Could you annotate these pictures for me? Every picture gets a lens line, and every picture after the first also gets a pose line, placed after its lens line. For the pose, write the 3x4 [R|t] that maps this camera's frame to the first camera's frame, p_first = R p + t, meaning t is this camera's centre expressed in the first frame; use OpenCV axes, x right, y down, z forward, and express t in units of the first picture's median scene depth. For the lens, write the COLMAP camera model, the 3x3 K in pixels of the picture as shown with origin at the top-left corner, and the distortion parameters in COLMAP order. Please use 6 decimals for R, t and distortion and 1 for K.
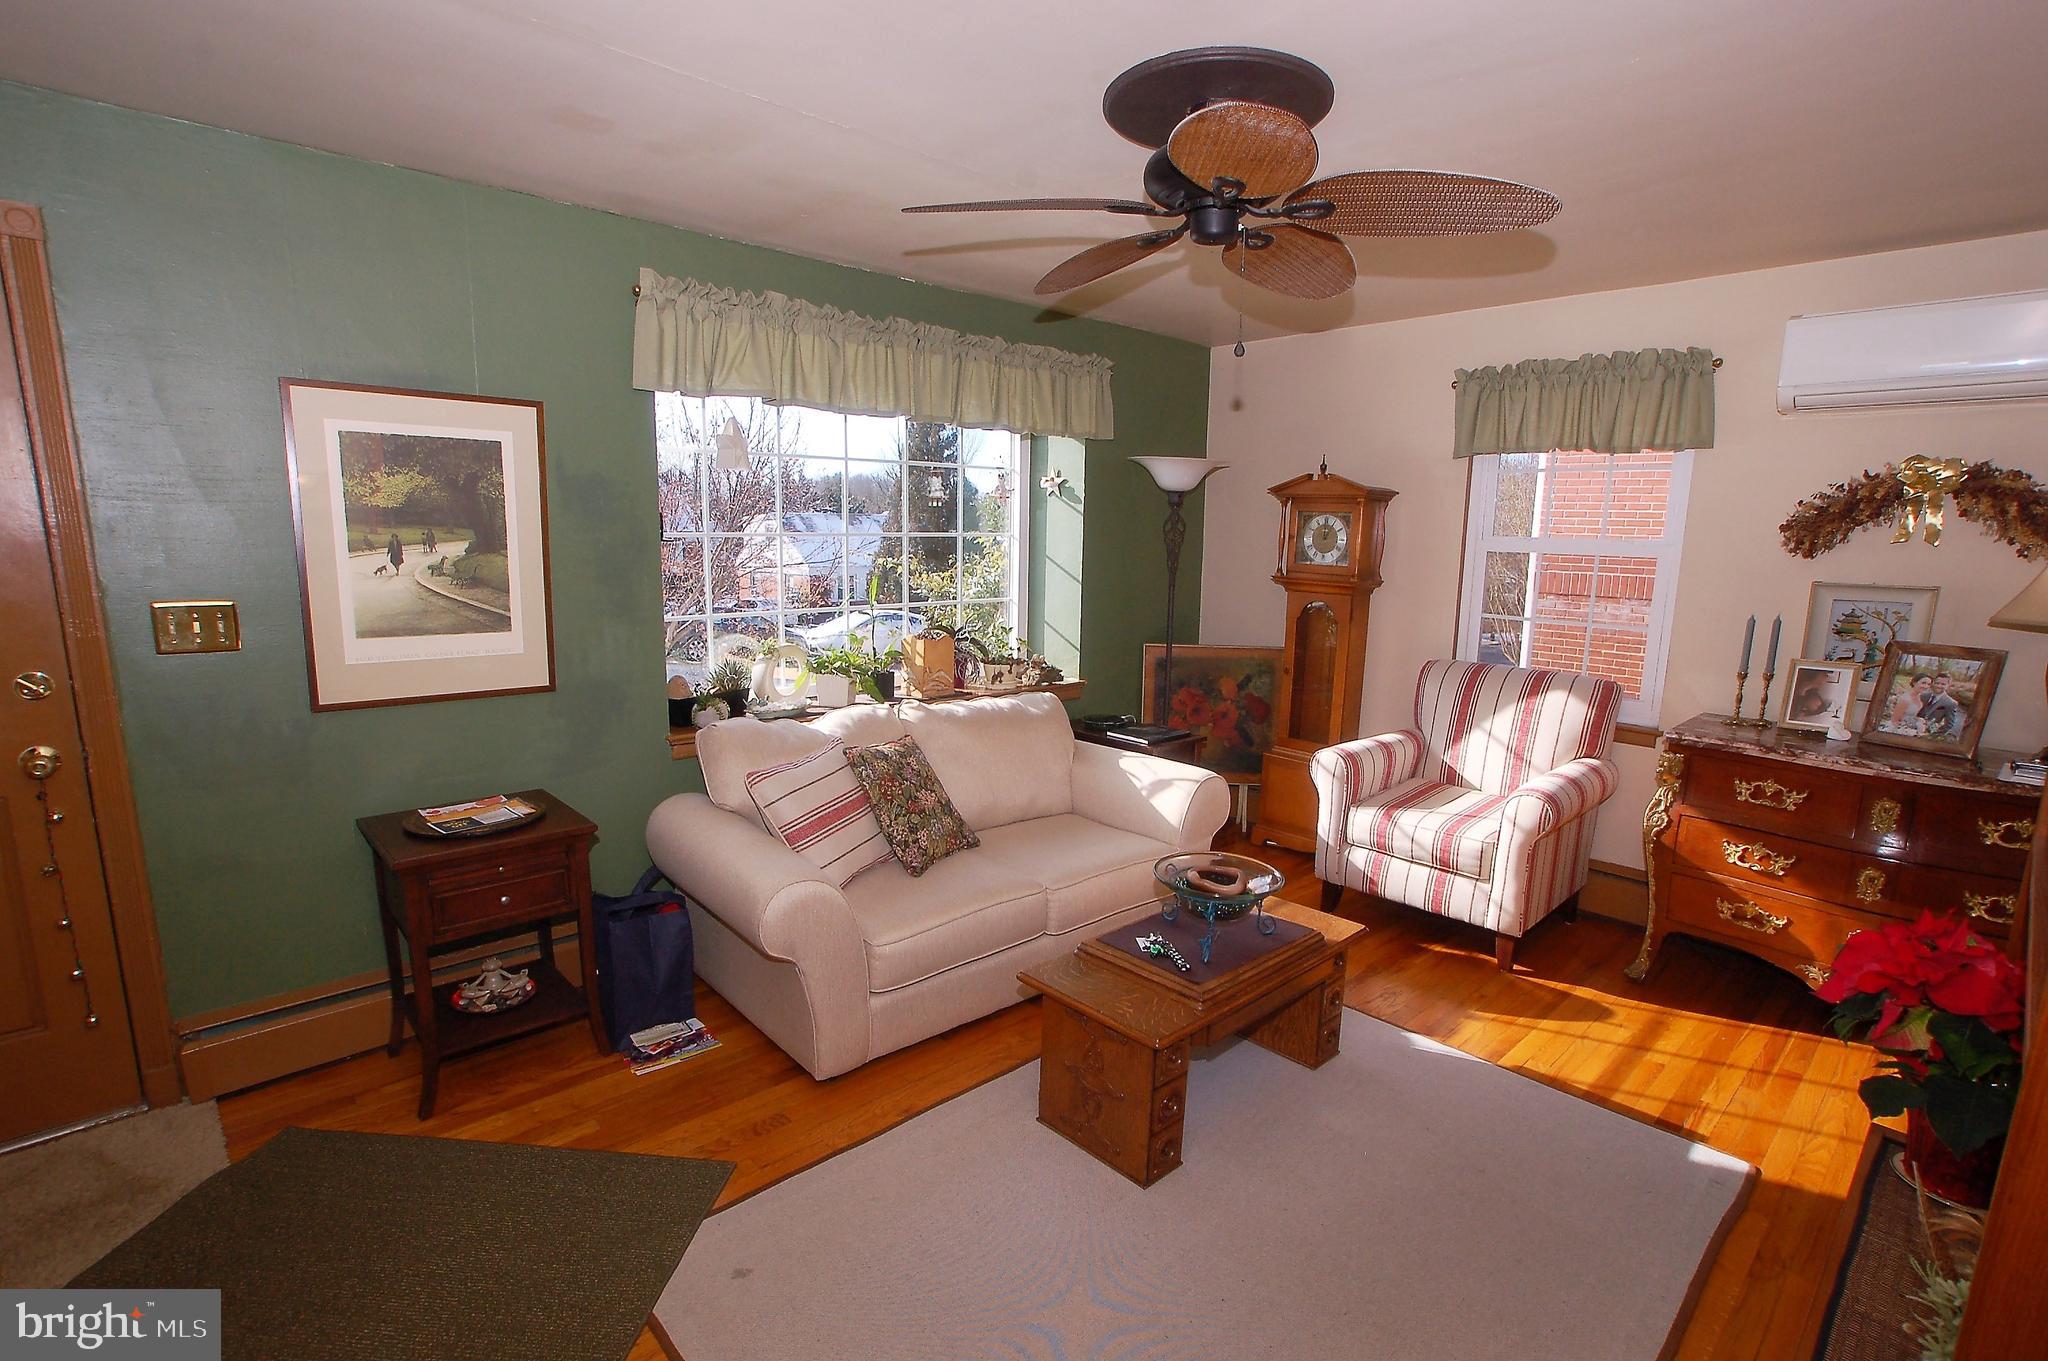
lens RADIAL K [[985.6, 0, 1023.2], [0, 985.6, 706.6], [0, 0, 1]] dist [-0.077590, 0.042278]
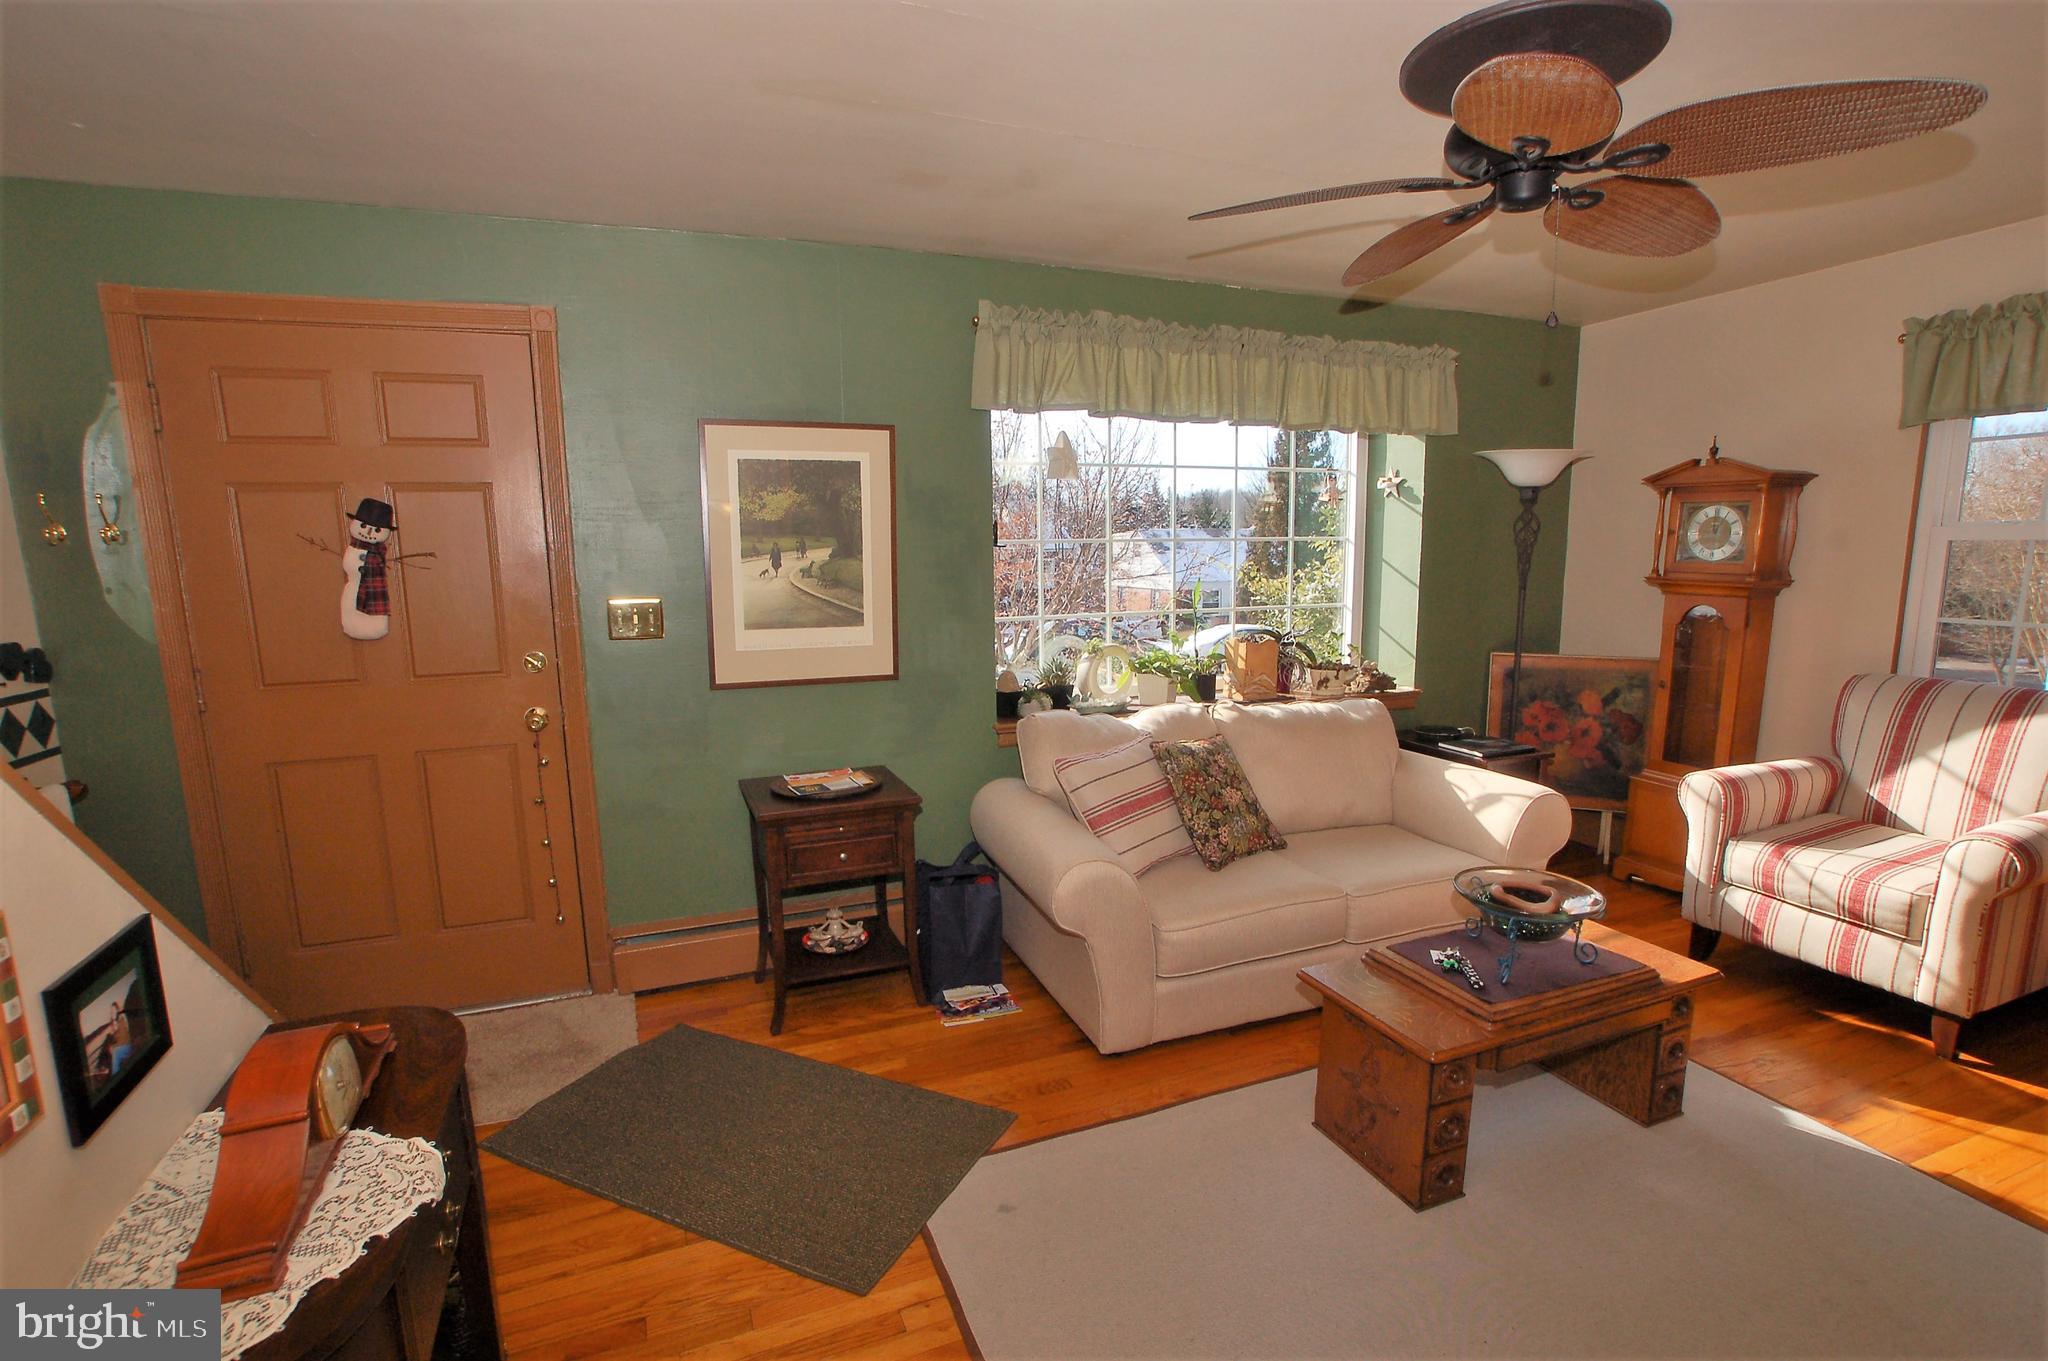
lens RADIAL K [[985.6, 0, 1023.2], [0, 985.6, 706.6], [0, 0, 1]] dist [-0.077590, 0.042278]
pose [[0.932958, 0.031674, -0.358590, 0.063520], [-0.037626, 0.999245, -0.009632, 0.020218], [0.358015, 0.022479, 0.933445, -0.018070]]
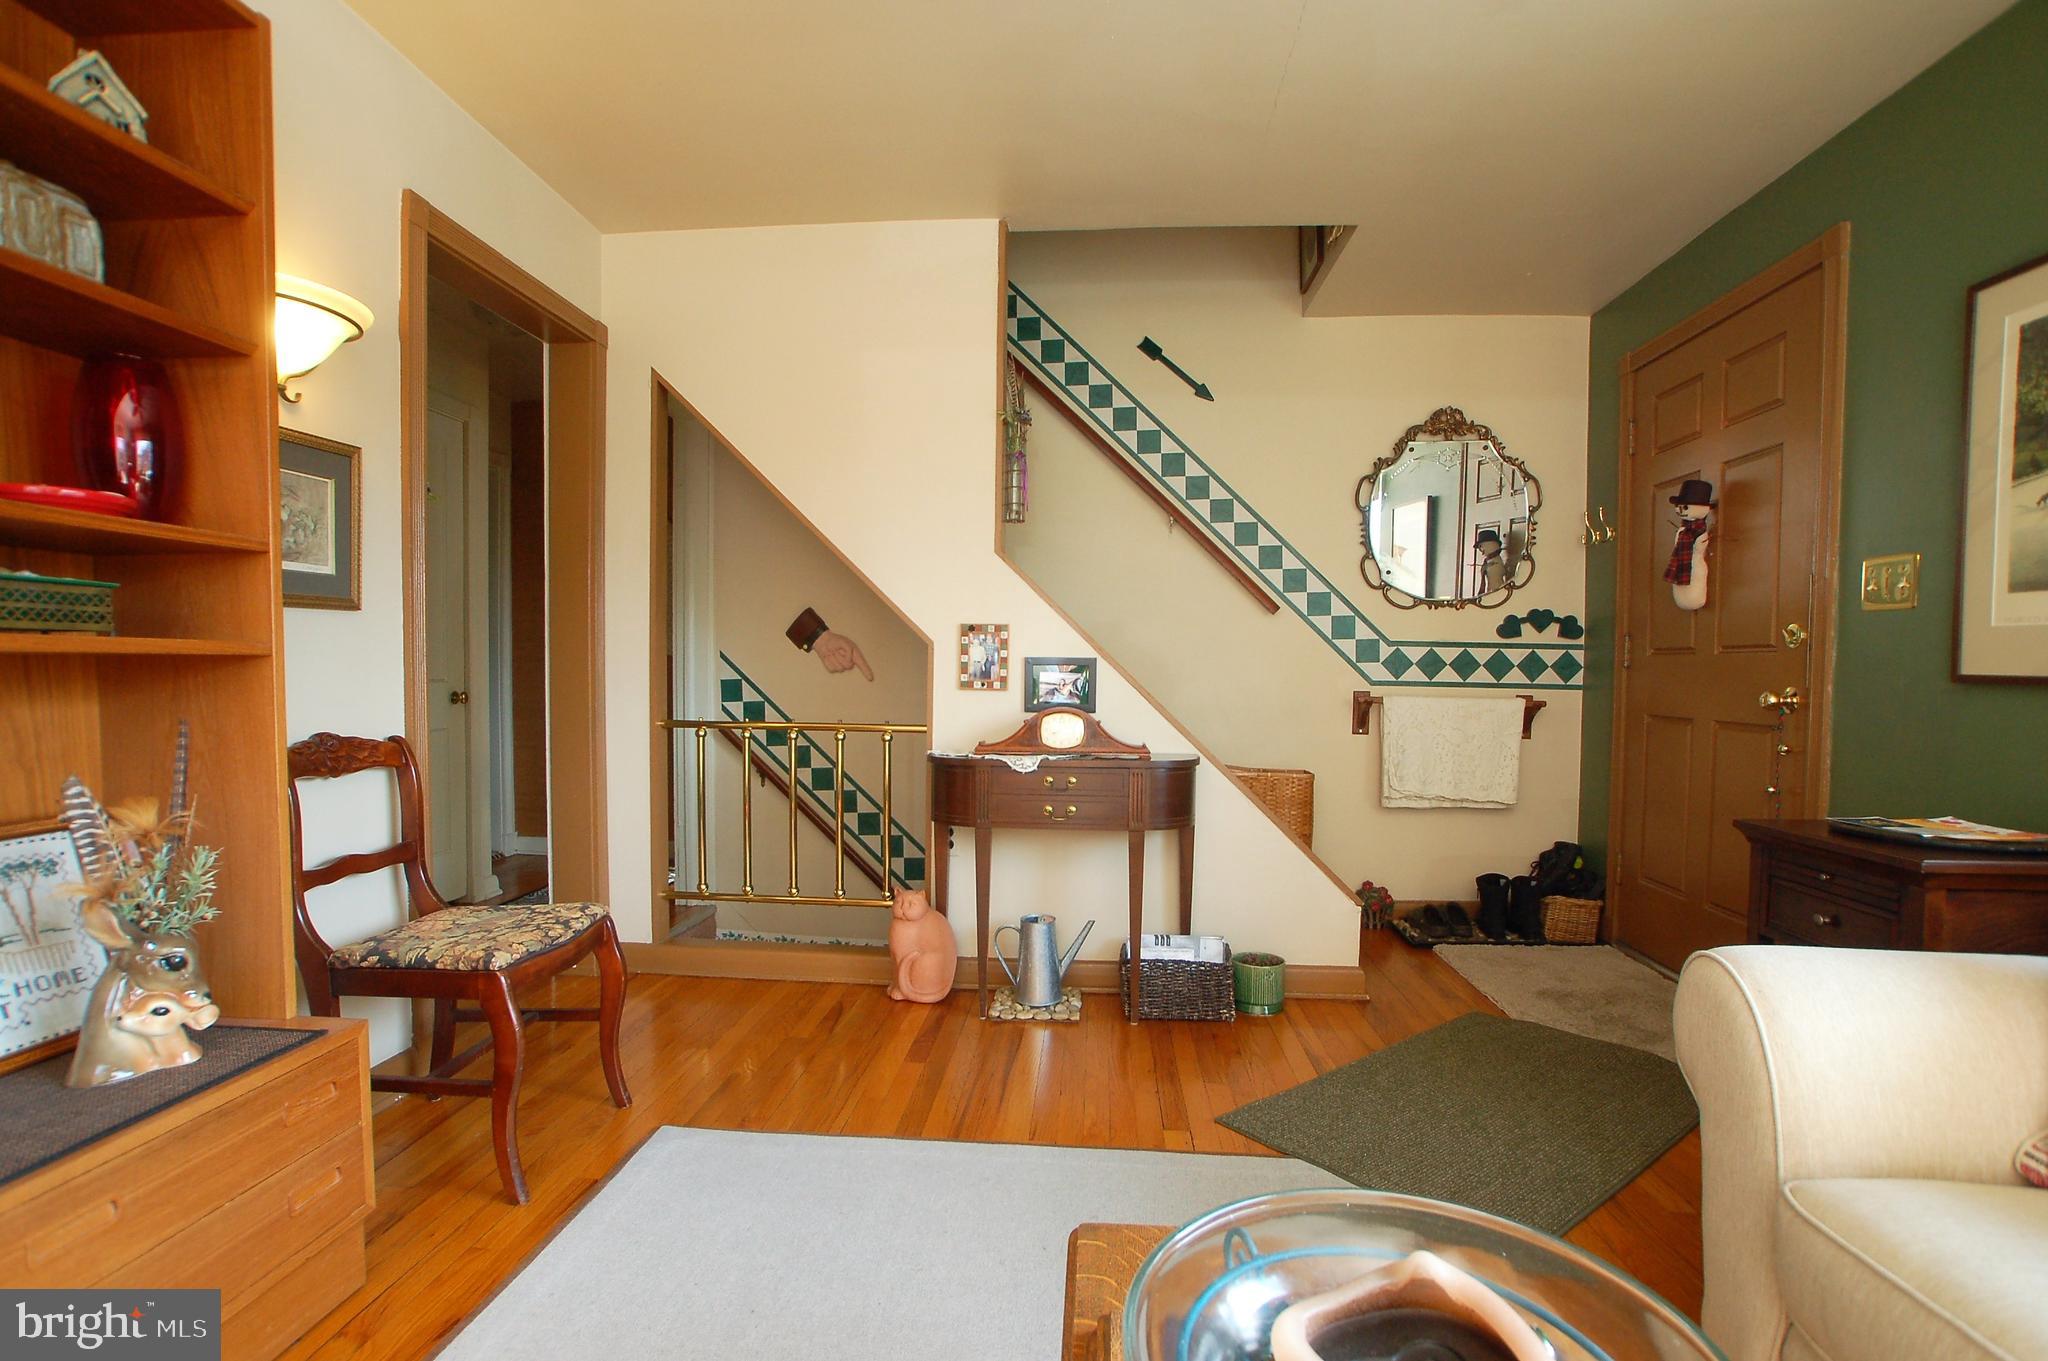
lens RADIAL K [[985.6, 0, 1023.2], [0, 985.6, 706.6], [0, 0, 1]] dist [-0.077590, 0.042278]
pose [[-0.746352, 0.001903, -0.665549, 0.338521], [-0.143268, 0.976093, 0.163452, 0.005067], [0.649948, 0.217344, -0.728237, 0.903386]]
